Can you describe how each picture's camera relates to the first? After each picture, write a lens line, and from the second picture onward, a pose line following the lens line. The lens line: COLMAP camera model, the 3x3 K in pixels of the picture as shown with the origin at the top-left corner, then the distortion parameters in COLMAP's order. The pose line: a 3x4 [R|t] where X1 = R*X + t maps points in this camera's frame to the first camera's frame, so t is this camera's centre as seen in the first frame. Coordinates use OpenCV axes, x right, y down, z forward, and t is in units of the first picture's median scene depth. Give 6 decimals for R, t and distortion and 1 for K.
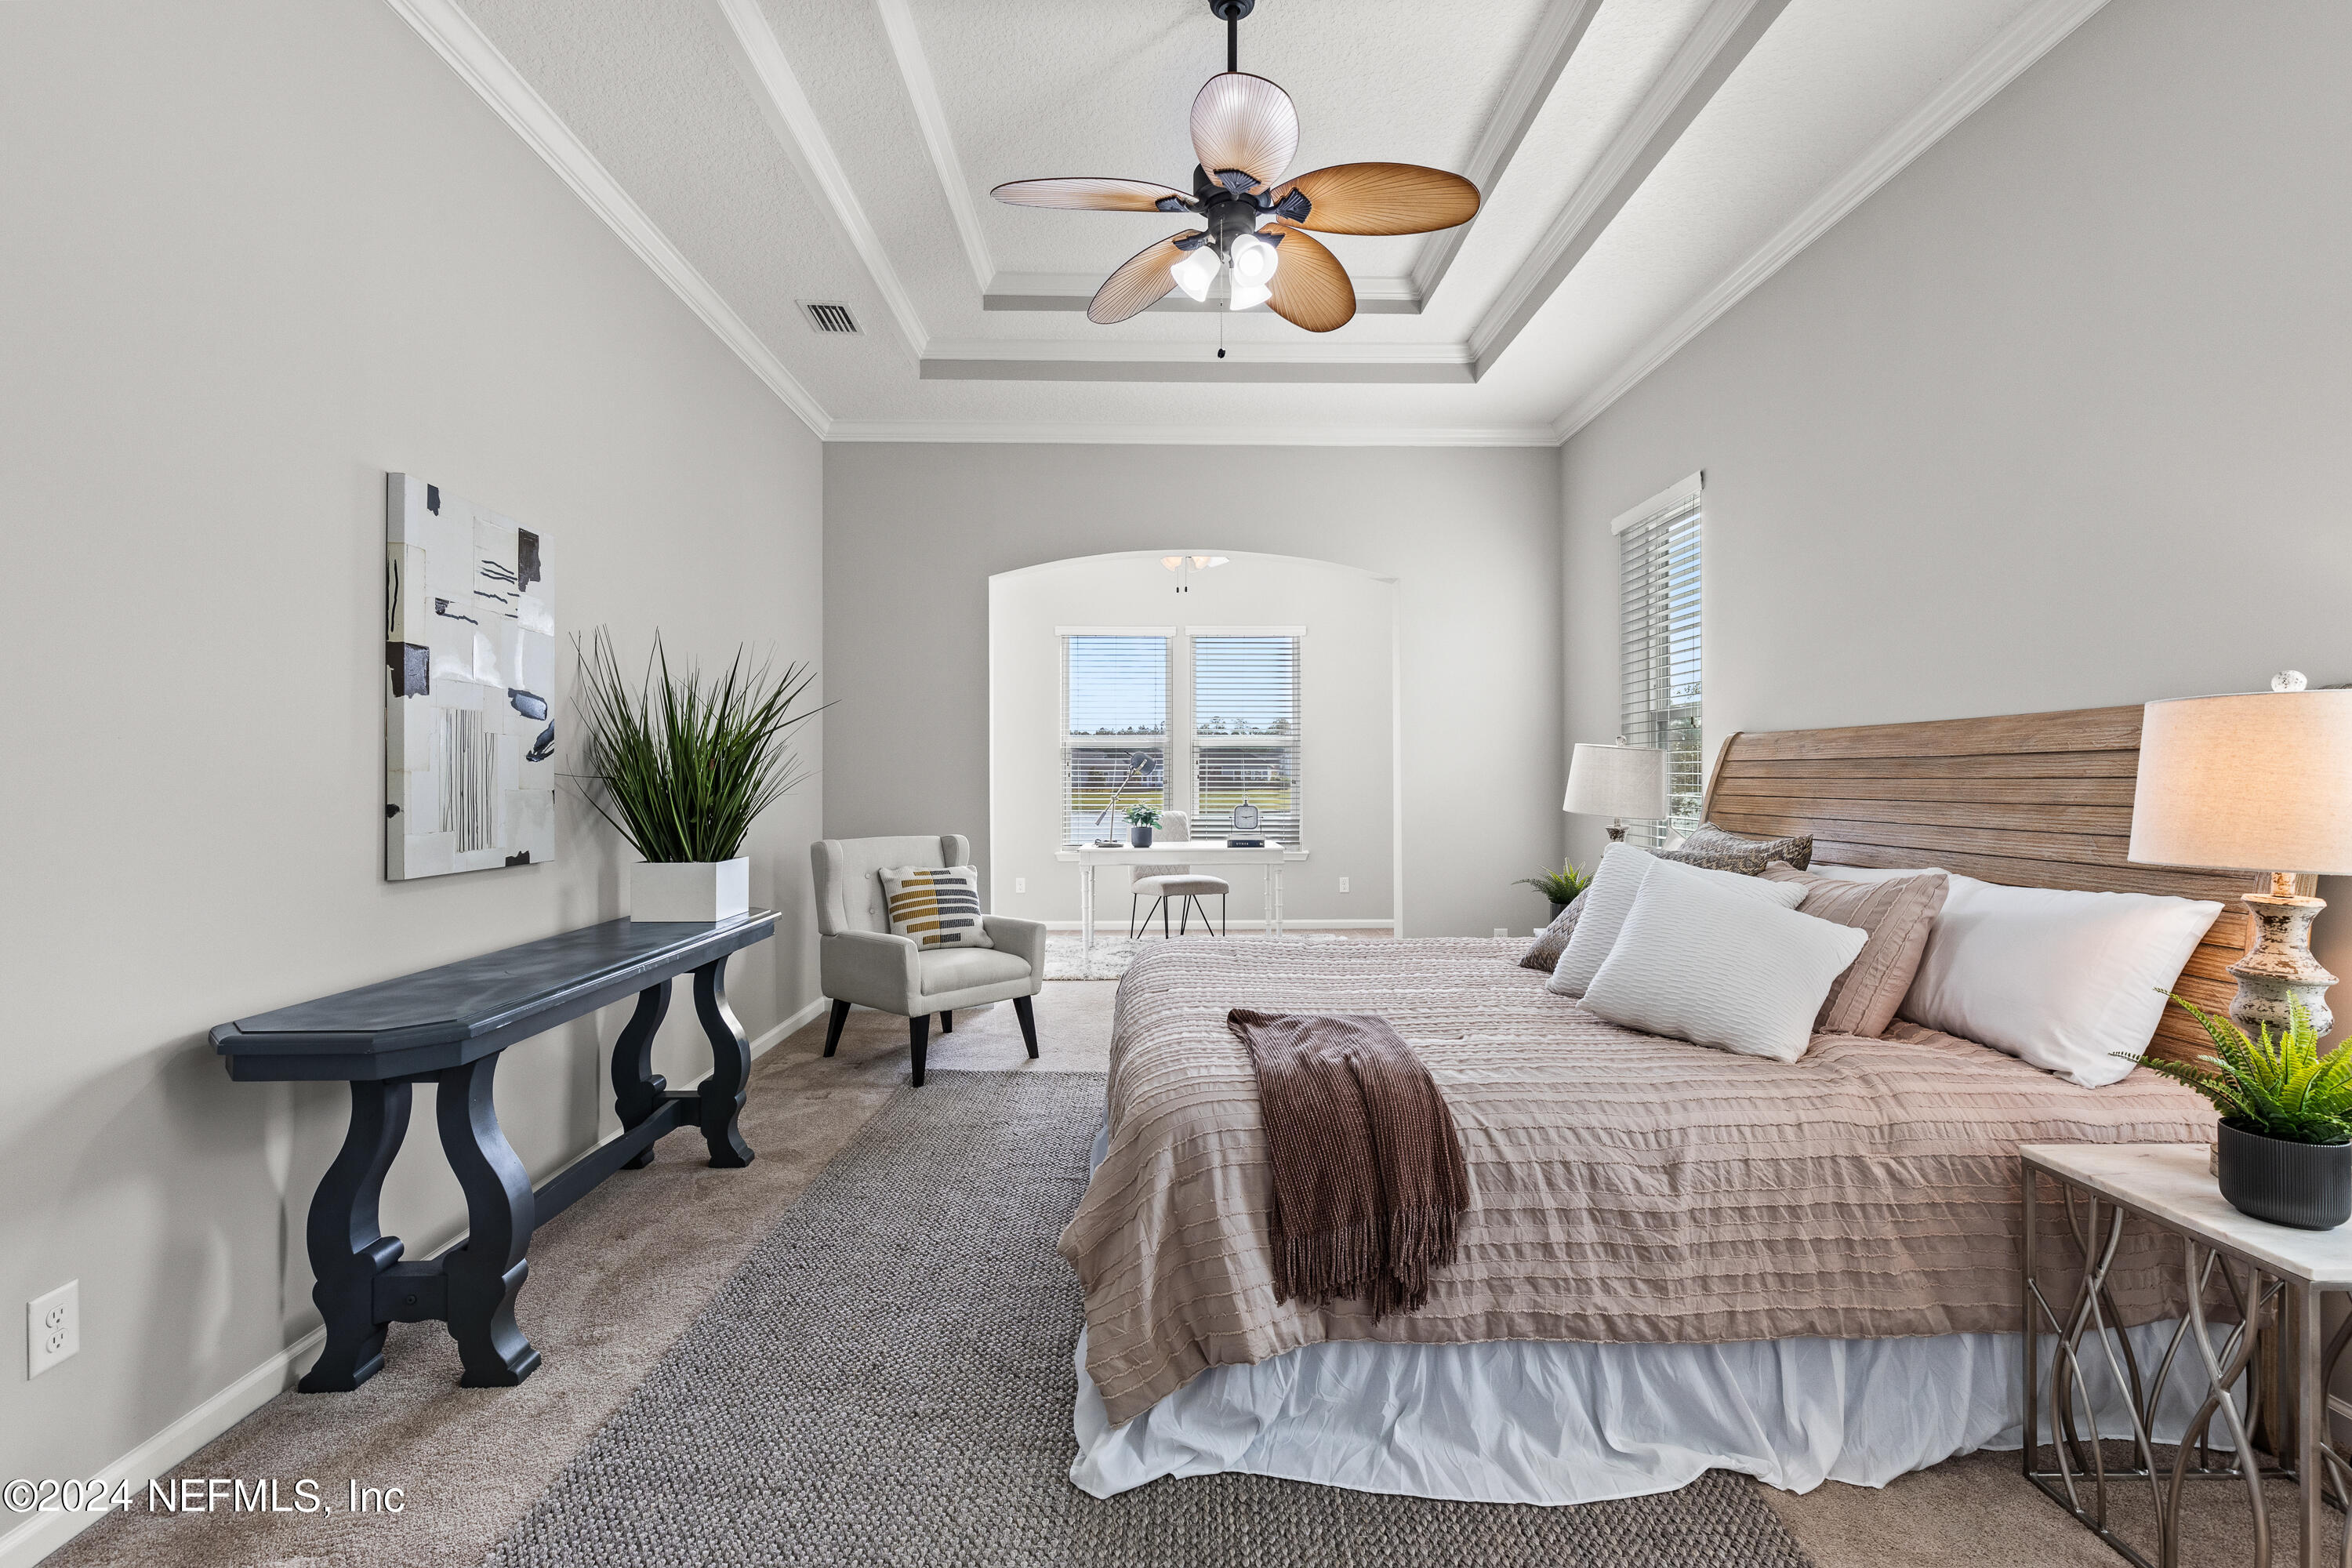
lens RADIAL K [[1074.6, 0, 1175.0], [0, 1074.6, 779.4], [0, 0, 1]] dist [0.001057, 0.000038]
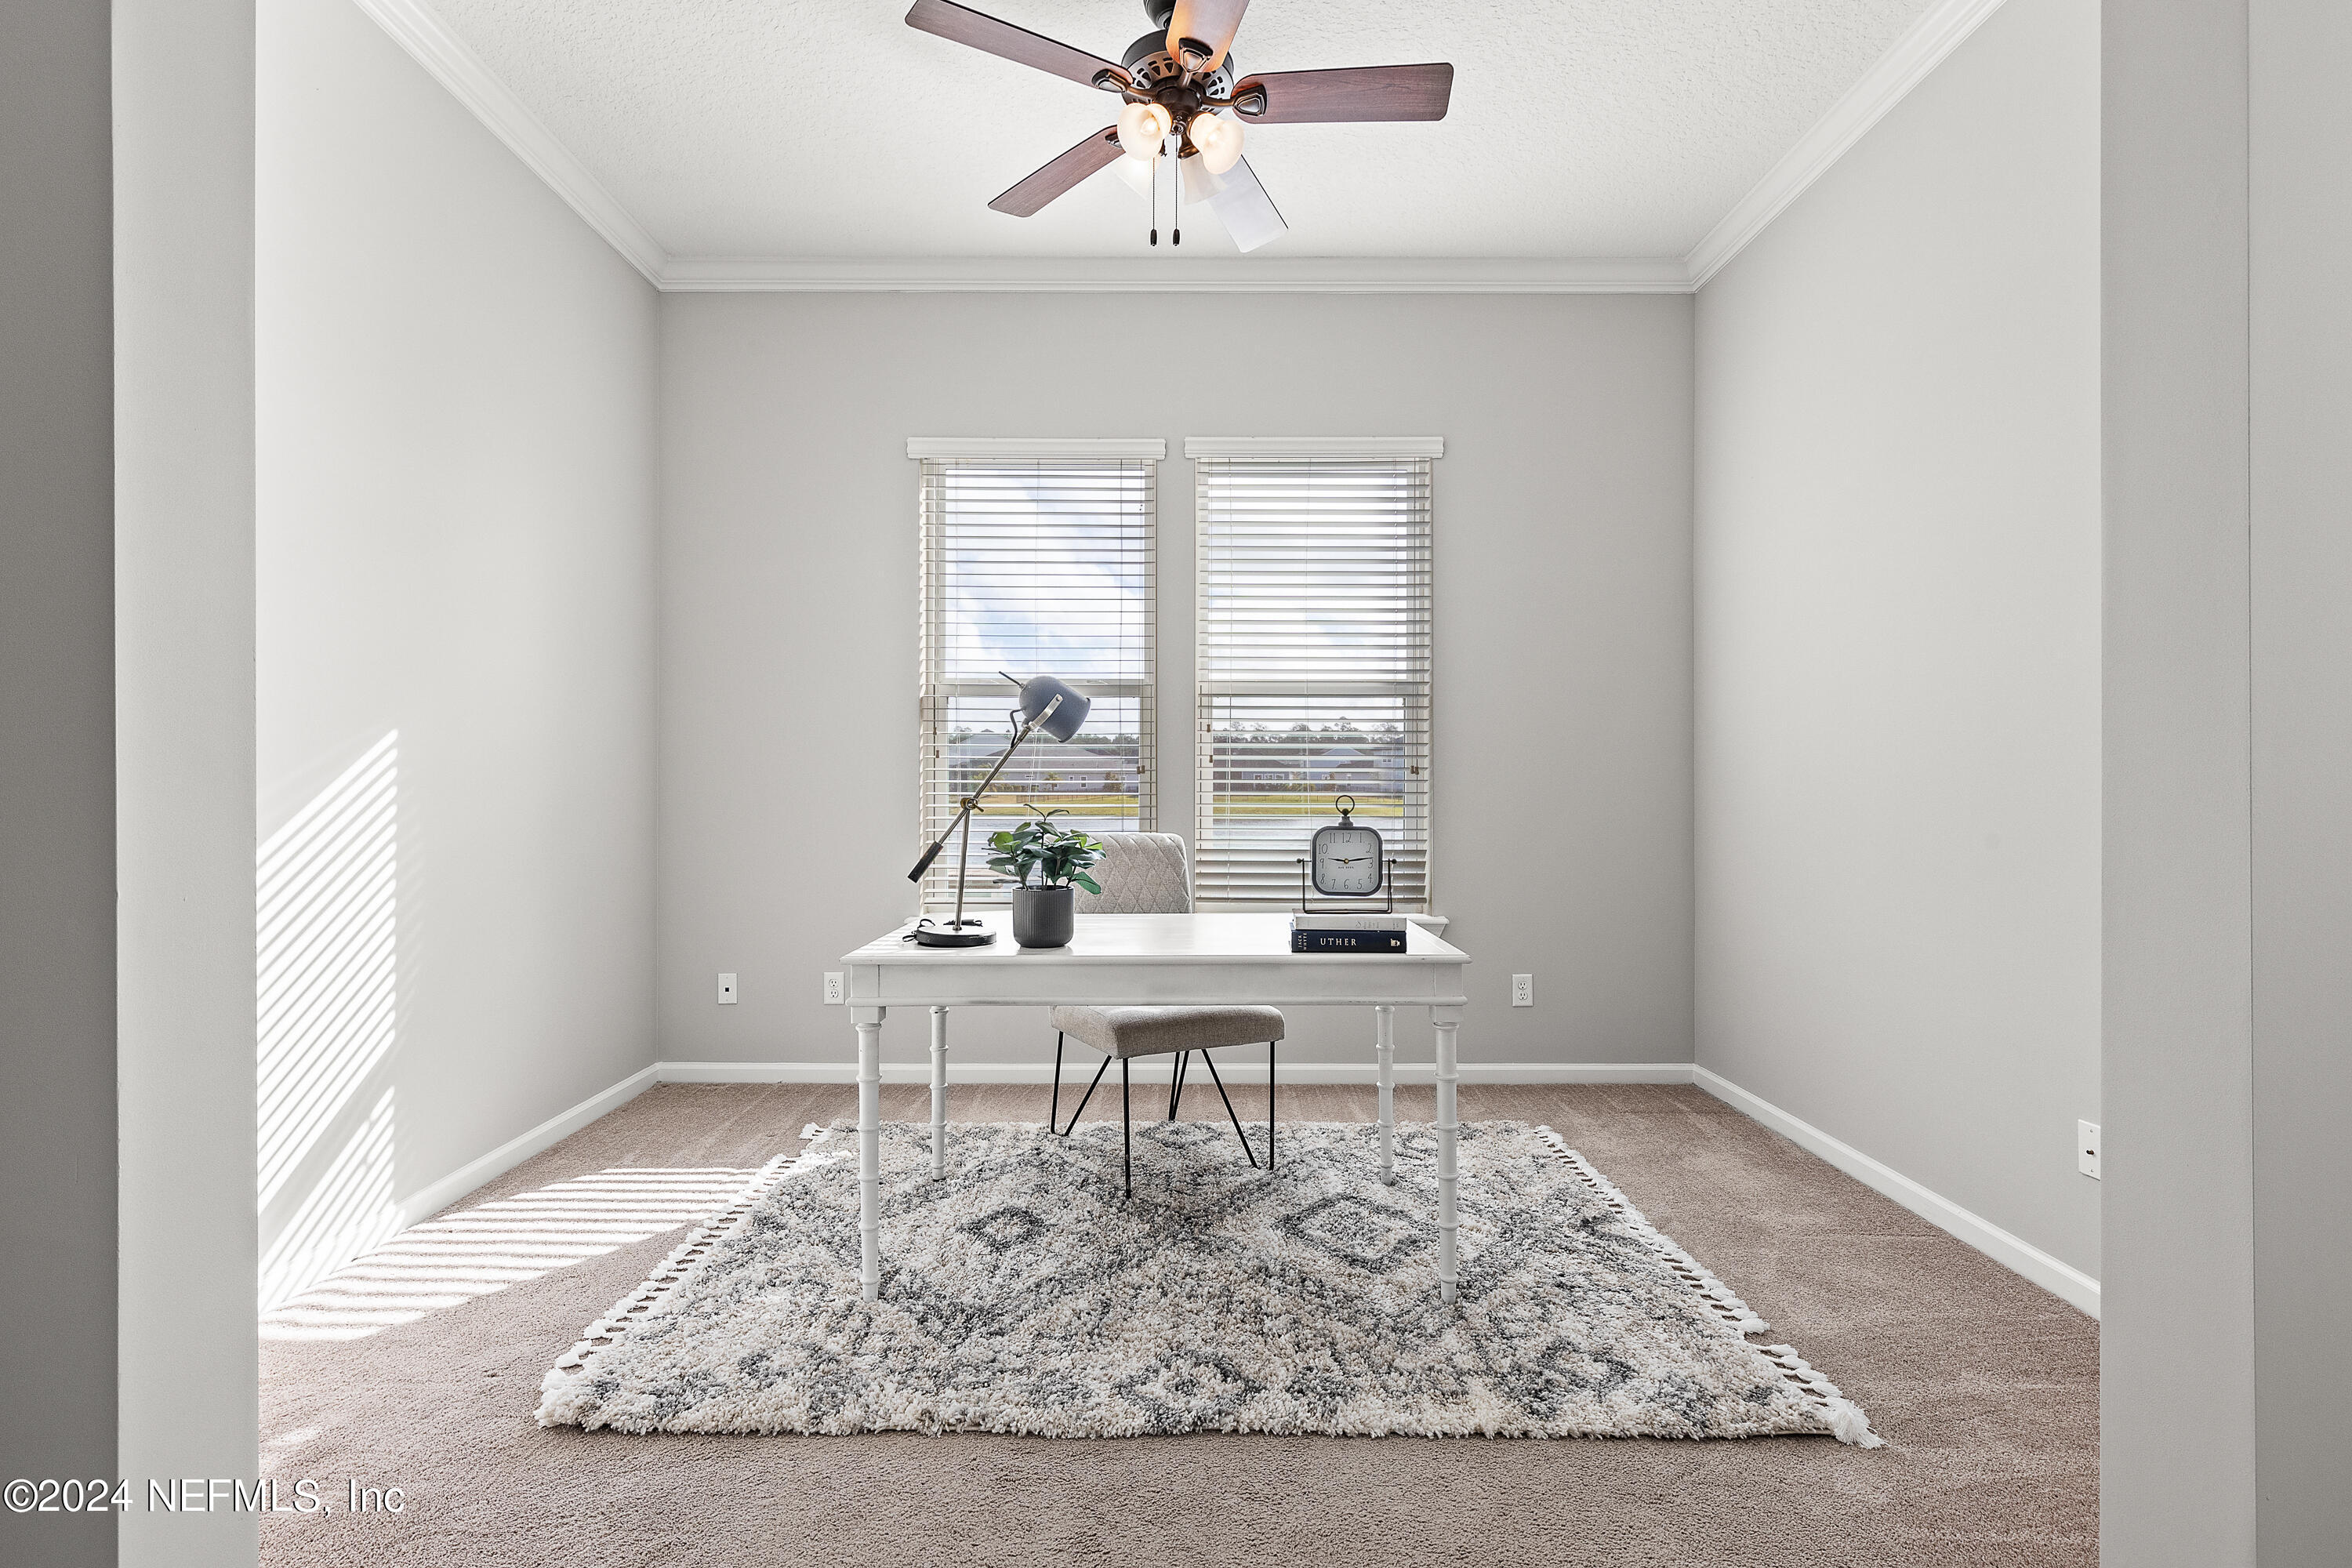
lens RADIAL K [[1074.6, 0, 1174.3], [0, 1074.6, 788.4], [0, 0, 1]] dist [0.001057, 0.000038]
pose [[0.999831, 0.001582, -0.018289, 0.016637], [-0.001578, 0.999999, 0.000216, 0.012450], [0.018289, -0.000188, 0.999833, 0.637571]]
